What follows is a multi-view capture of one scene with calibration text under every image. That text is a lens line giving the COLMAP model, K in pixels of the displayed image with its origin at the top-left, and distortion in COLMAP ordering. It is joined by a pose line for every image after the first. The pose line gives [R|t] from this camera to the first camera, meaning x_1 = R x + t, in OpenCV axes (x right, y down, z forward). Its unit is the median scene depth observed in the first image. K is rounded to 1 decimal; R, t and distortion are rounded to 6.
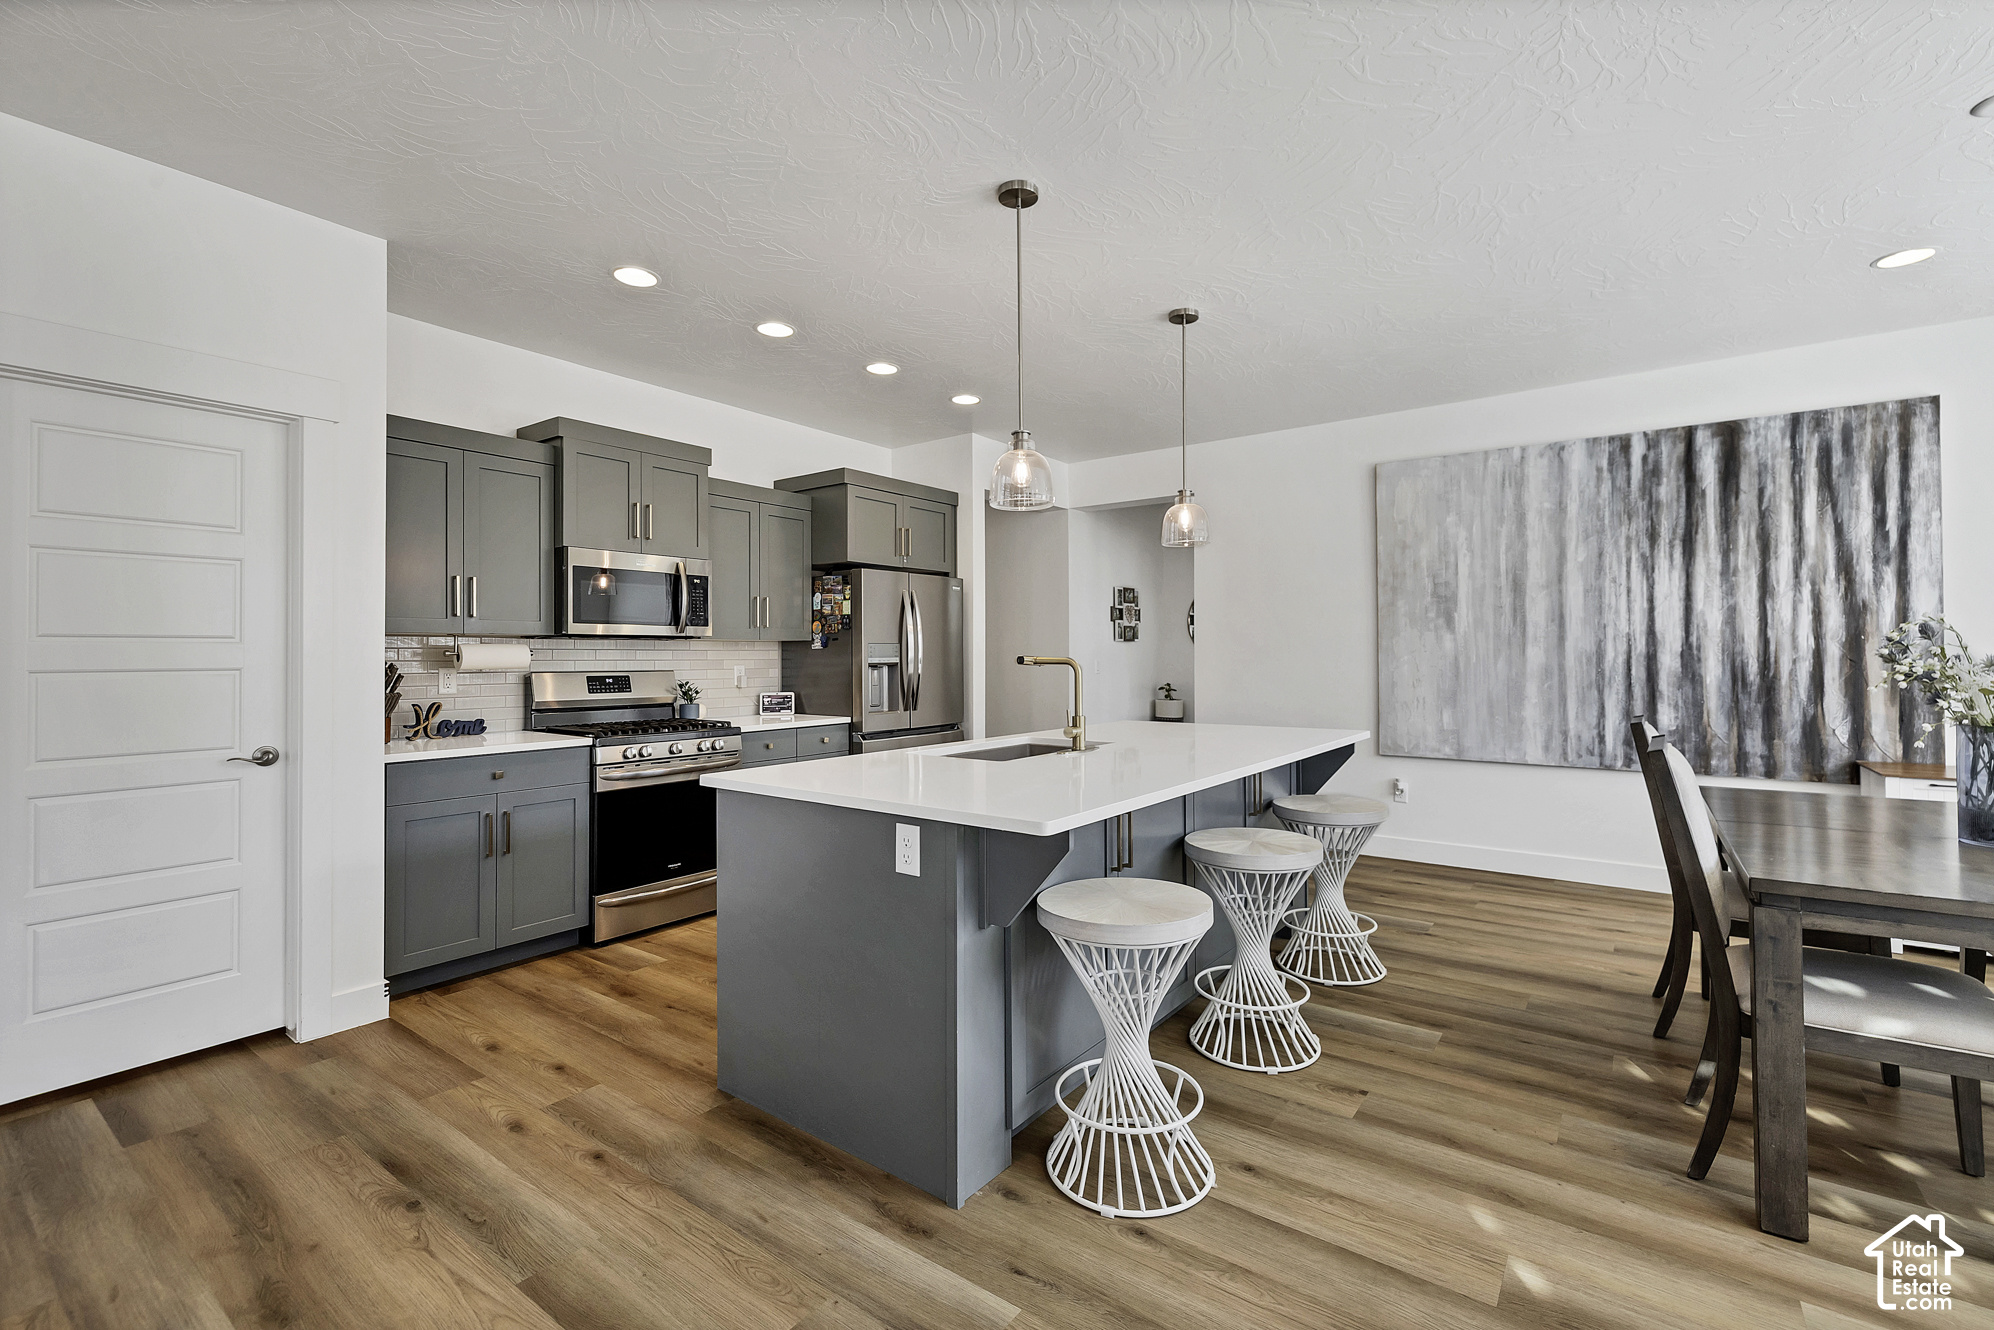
lens RADIAL K [[897.8, 0, 1109.0], [0, 897.8, 647.1], [0, 0, 1]] dist [0.001634, -0.000229]
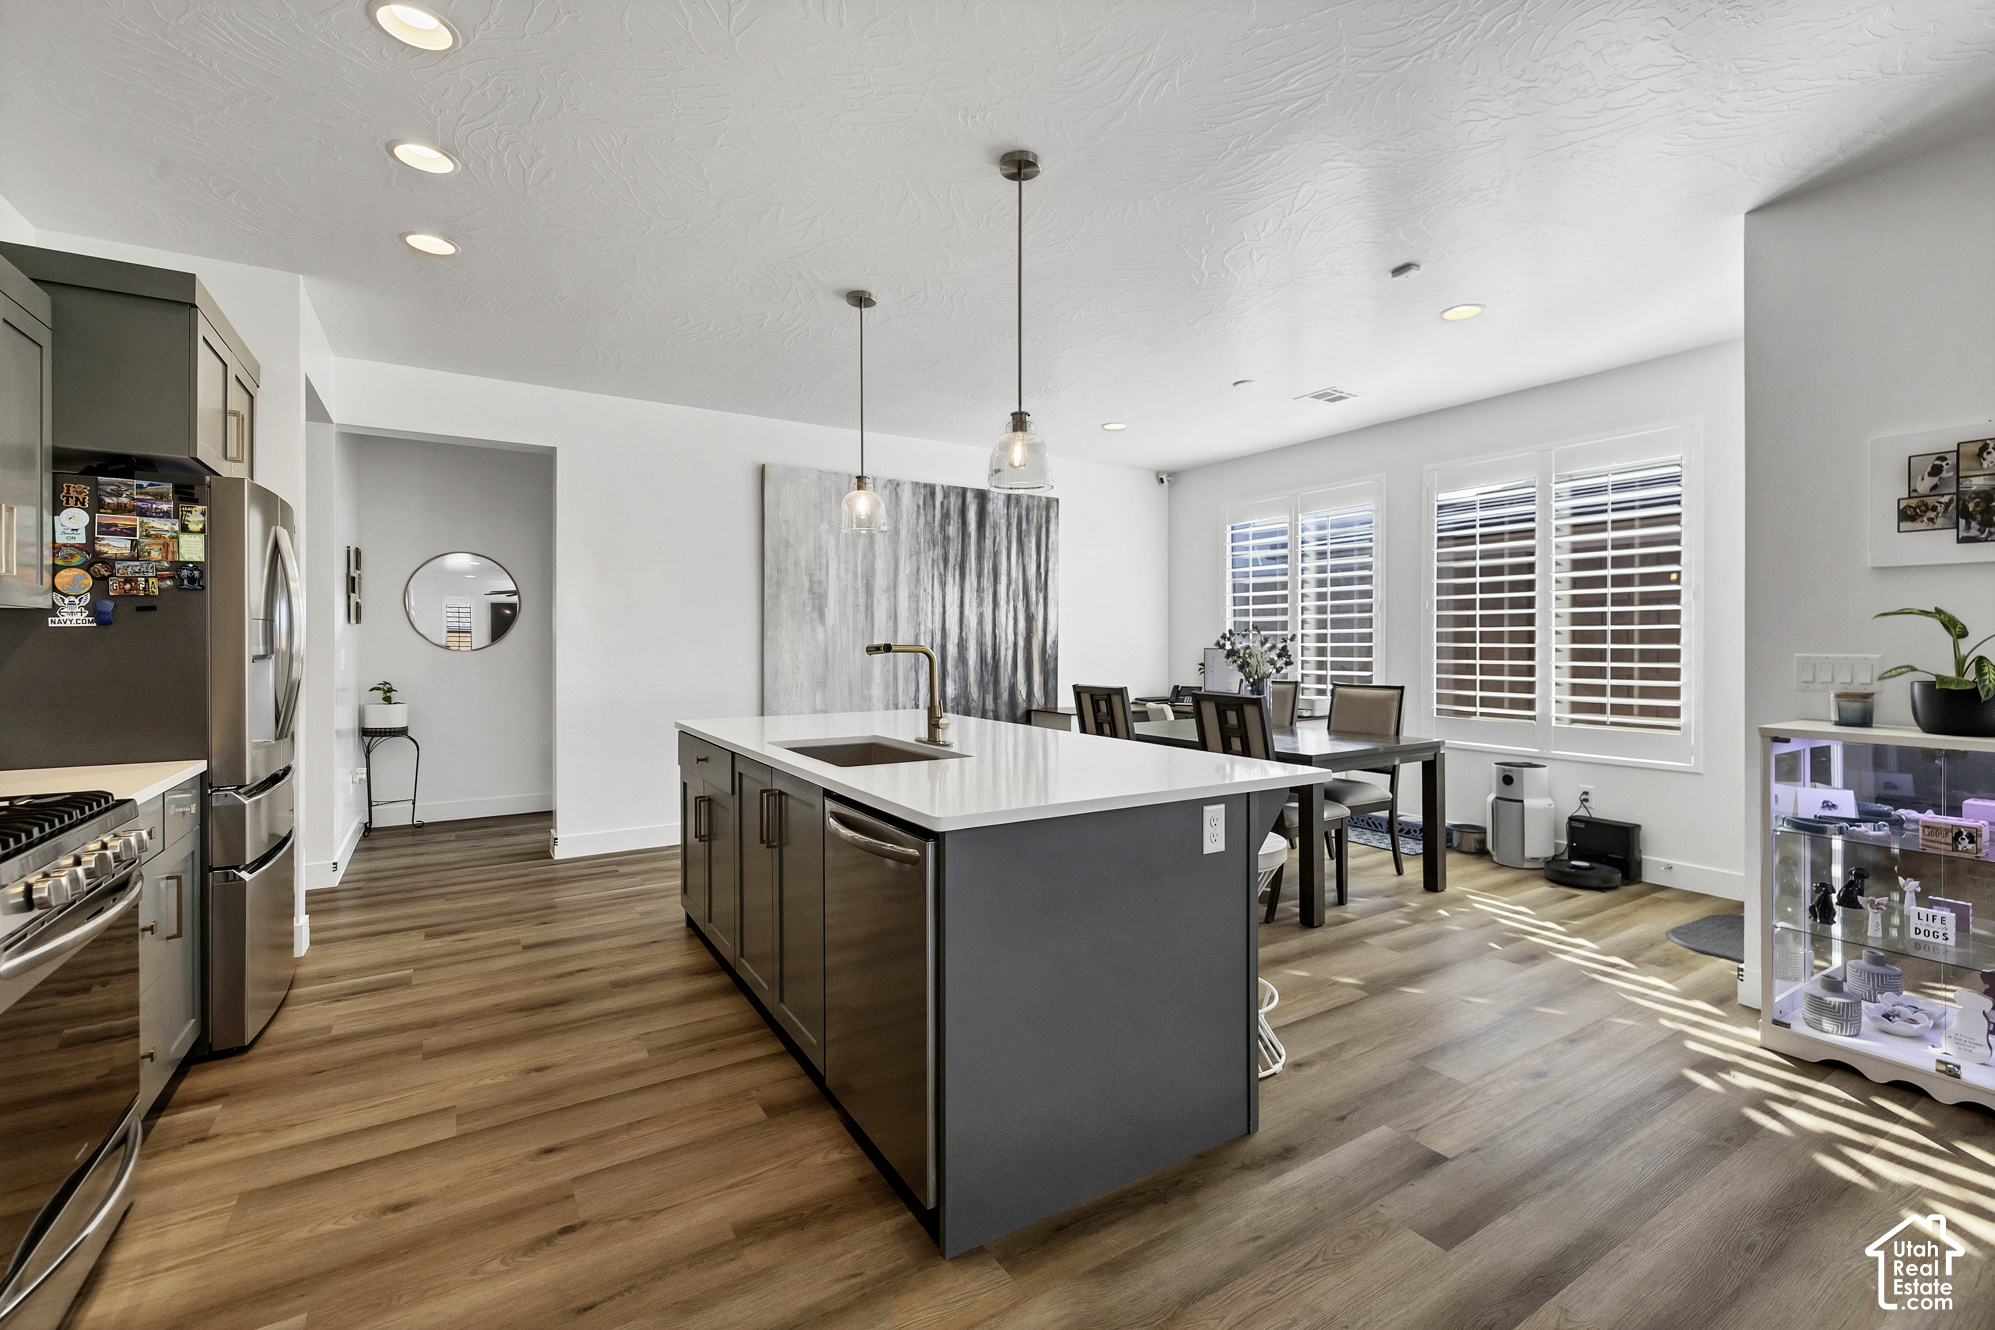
lens RADIAL K [[898.3, 0, 918.6], [0, 898.3, 648.4], [0, 0, 1]] dist [0.001634, -0.000229]
pose [[0.393094, -0.000117, 0.919498, -0.702822], [-0.009827, 0.999942, 0.004329, 0.008268], [-0.919446, -0.010738, 0.393070, 0.485161]]
